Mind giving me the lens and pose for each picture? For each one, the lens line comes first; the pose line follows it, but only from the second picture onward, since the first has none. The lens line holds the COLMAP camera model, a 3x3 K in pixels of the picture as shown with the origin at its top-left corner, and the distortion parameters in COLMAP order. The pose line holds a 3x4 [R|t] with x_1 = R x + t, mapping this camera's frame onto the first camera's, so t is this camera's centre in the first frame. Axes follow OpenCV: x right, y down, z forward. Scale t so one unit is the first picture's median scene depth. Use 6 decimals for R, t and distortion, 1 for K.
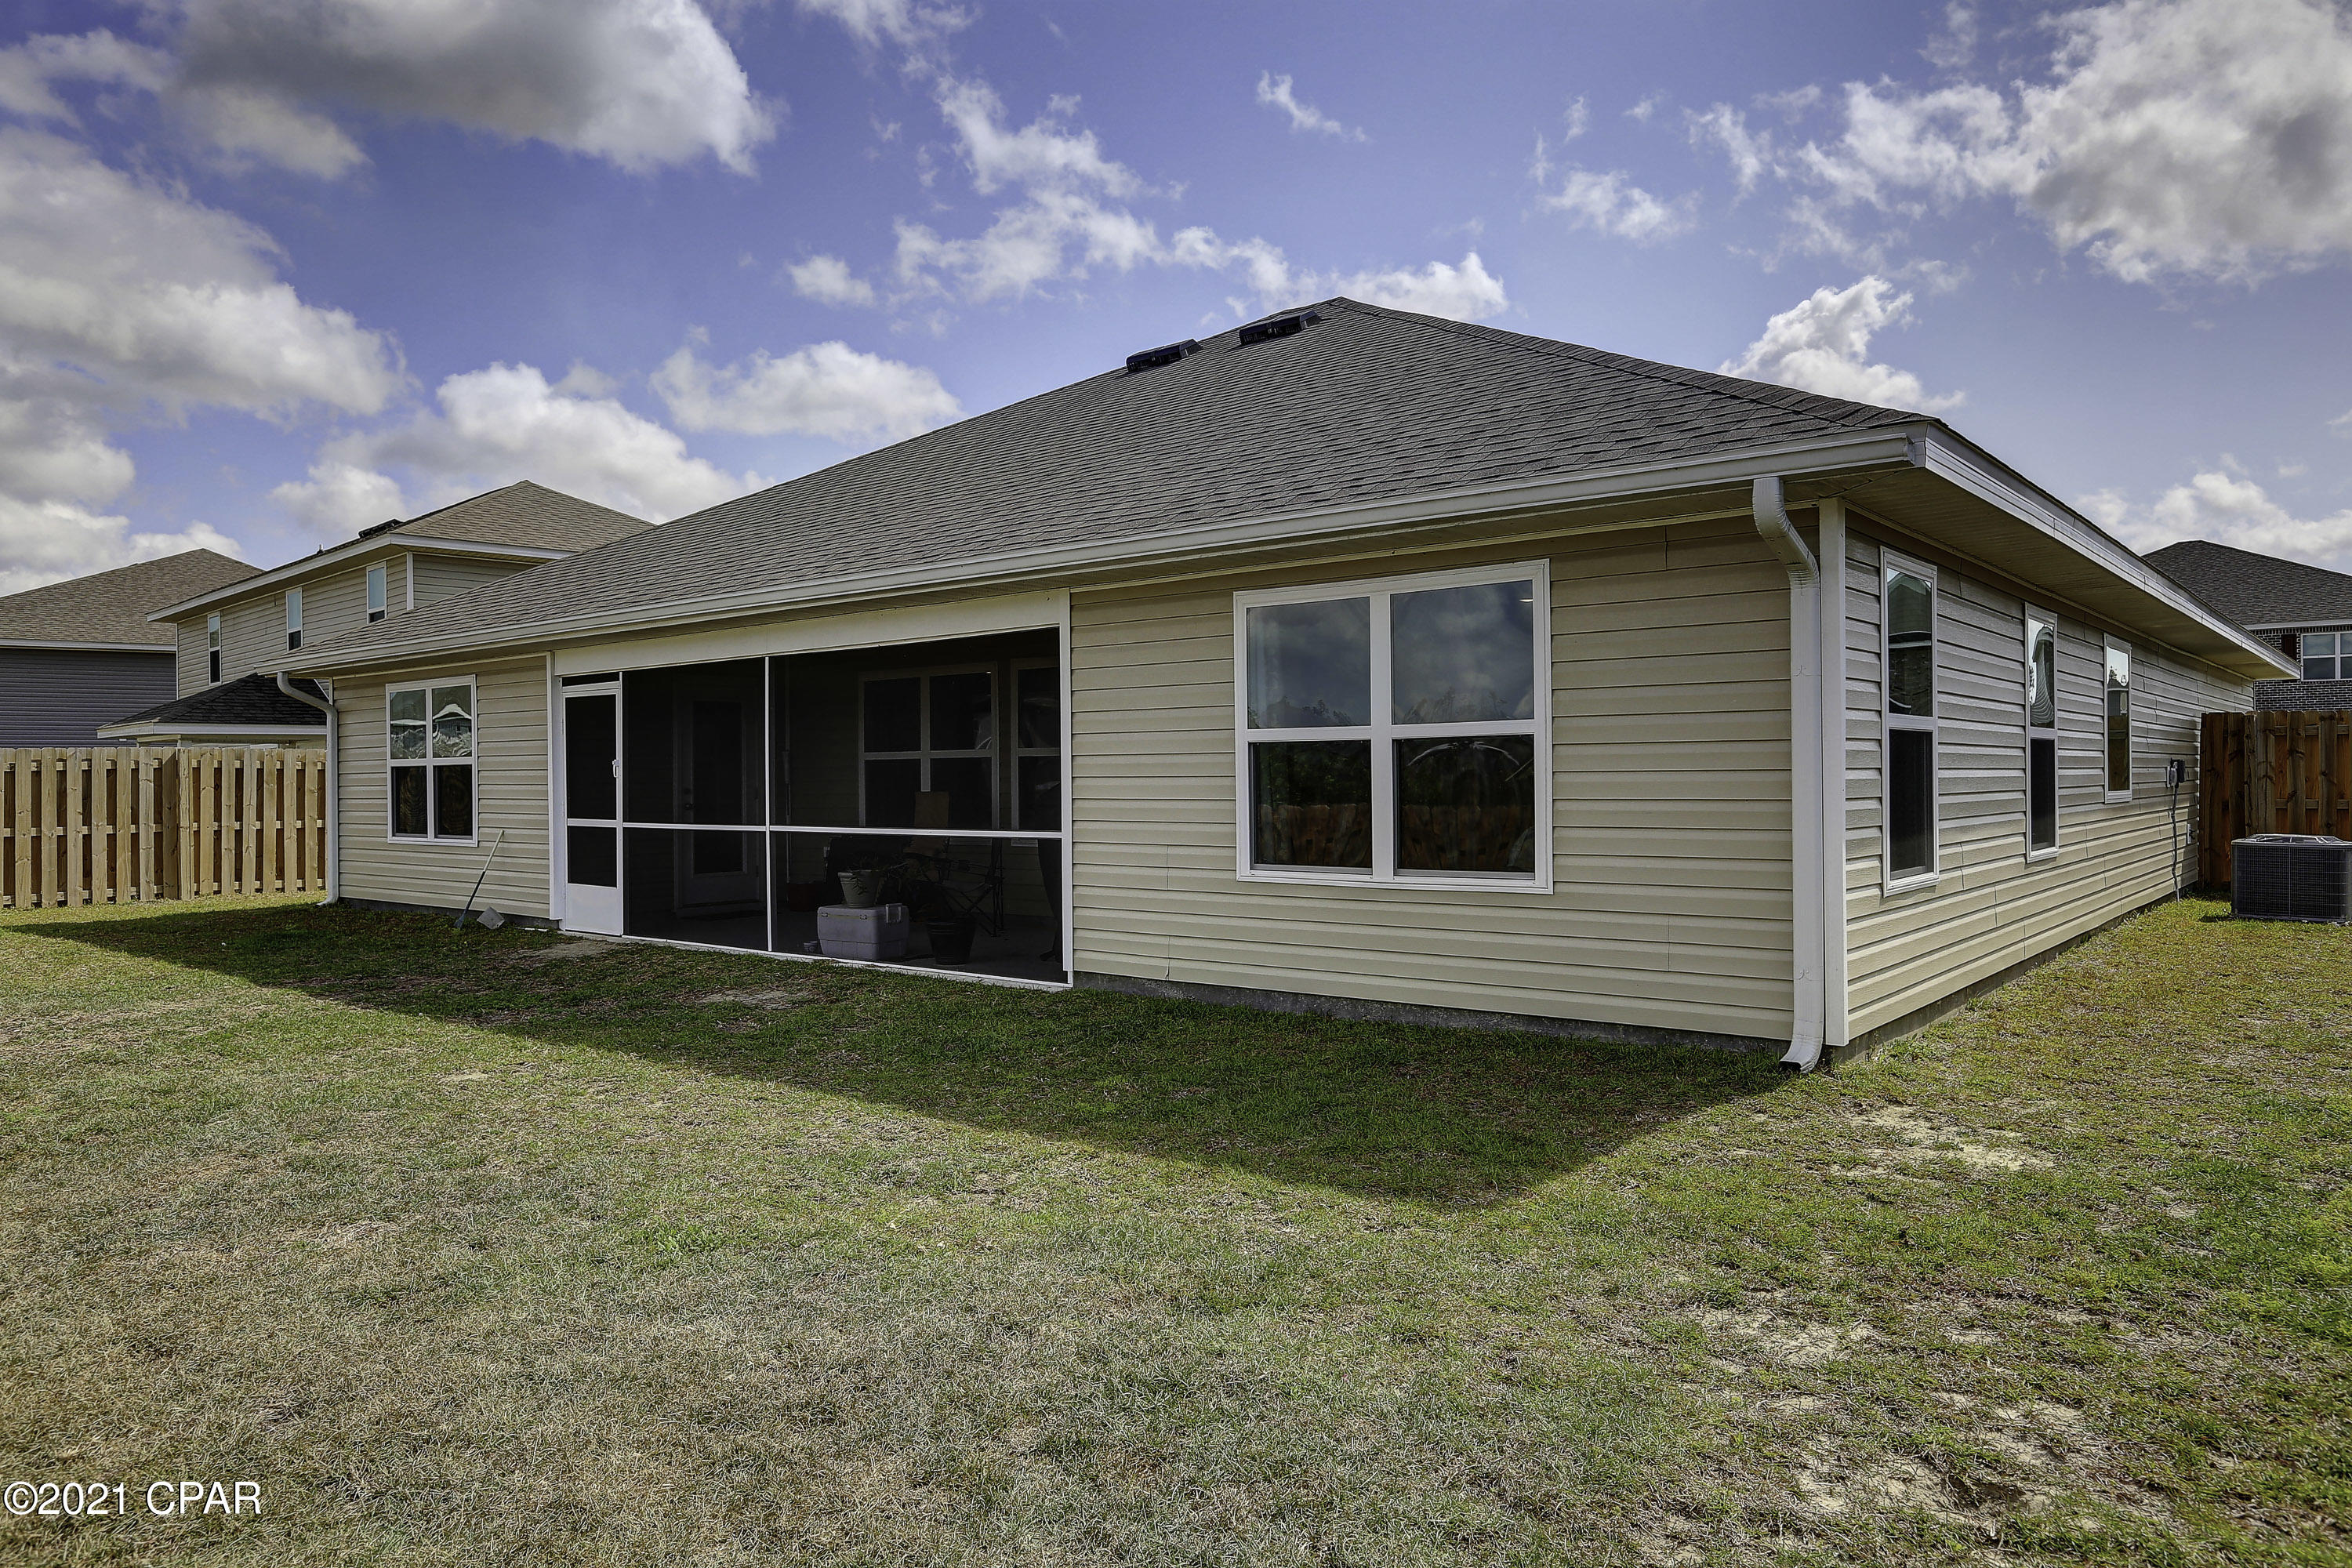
lens RADIAL K [[1684.8, 0, 1174.4], [0, 1684.8, 796.8], [0, 0, 1]] dist [-0.053177, -0.000259]
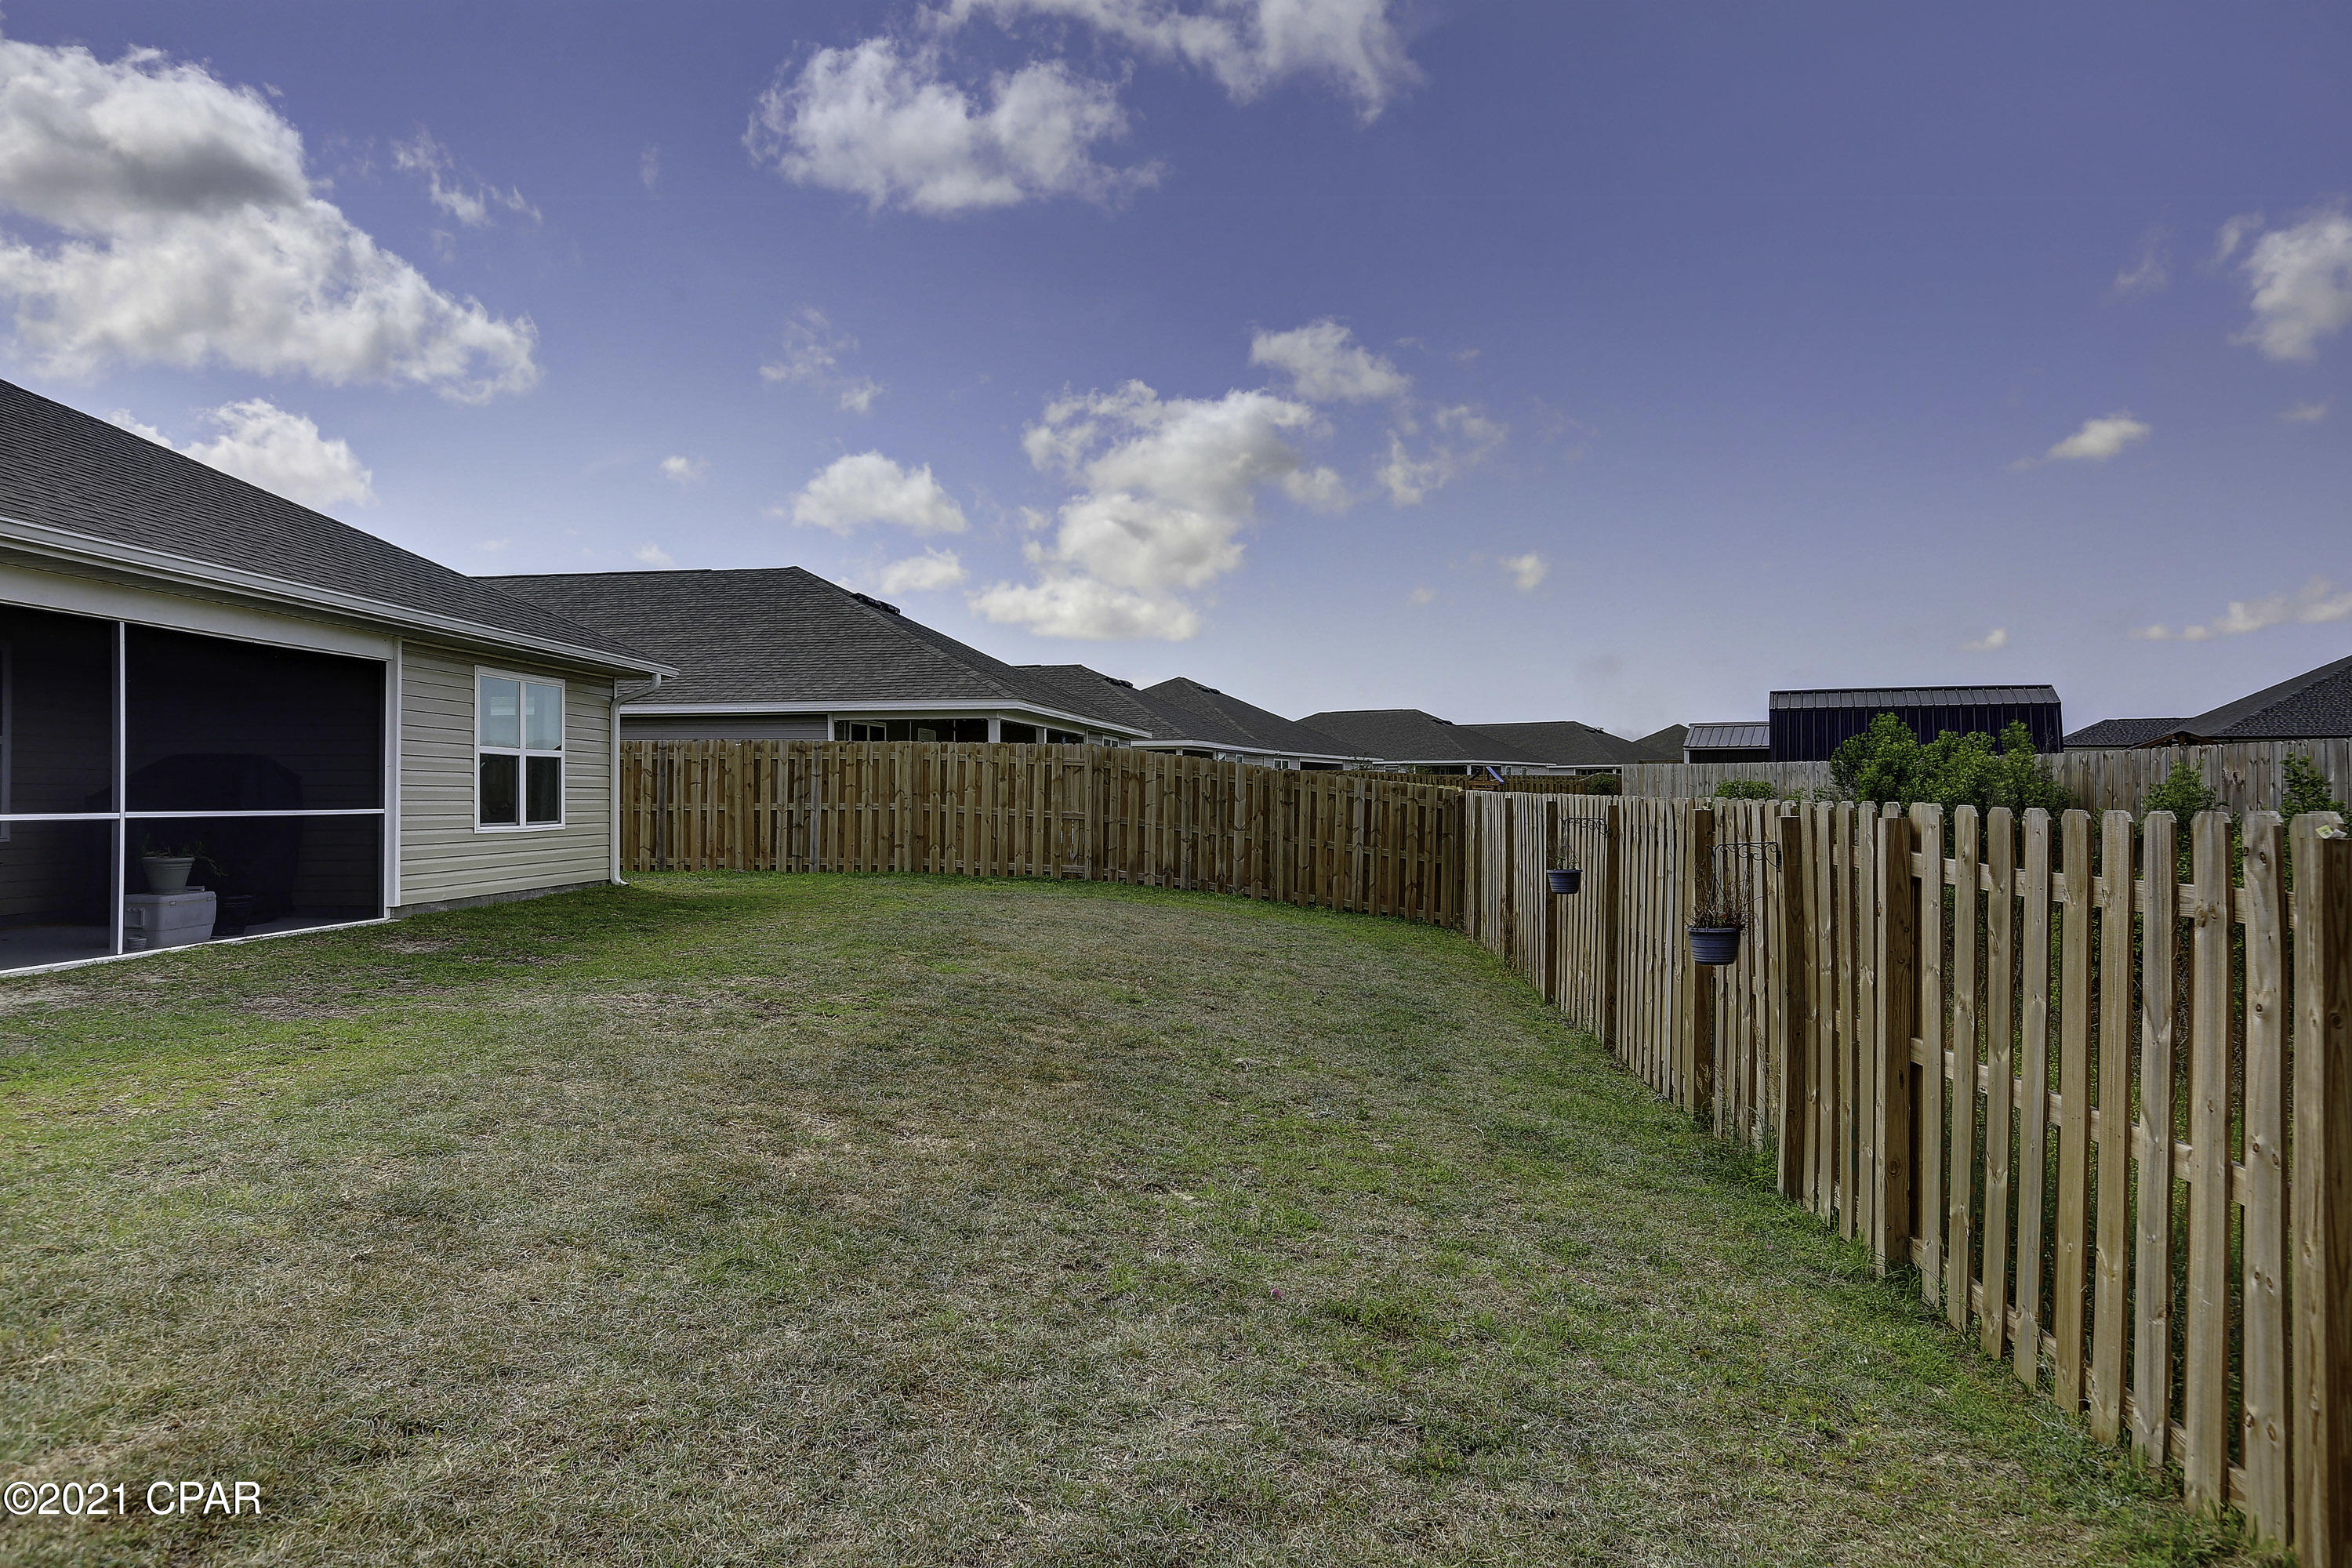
lens RADIAL K [[1510.6, 0, 1186.8], [0, 1510.6, 798.5], [0, 0, 1]] dist [-0.042636, 0.034647]
pose [[-0.637326, -0.011884, 0.770503, -1.046217], [-0.017363, 0.999849, 0.001059, -0.000399], [-0.770399, -0.012703, -0.637436, 0.929760]]
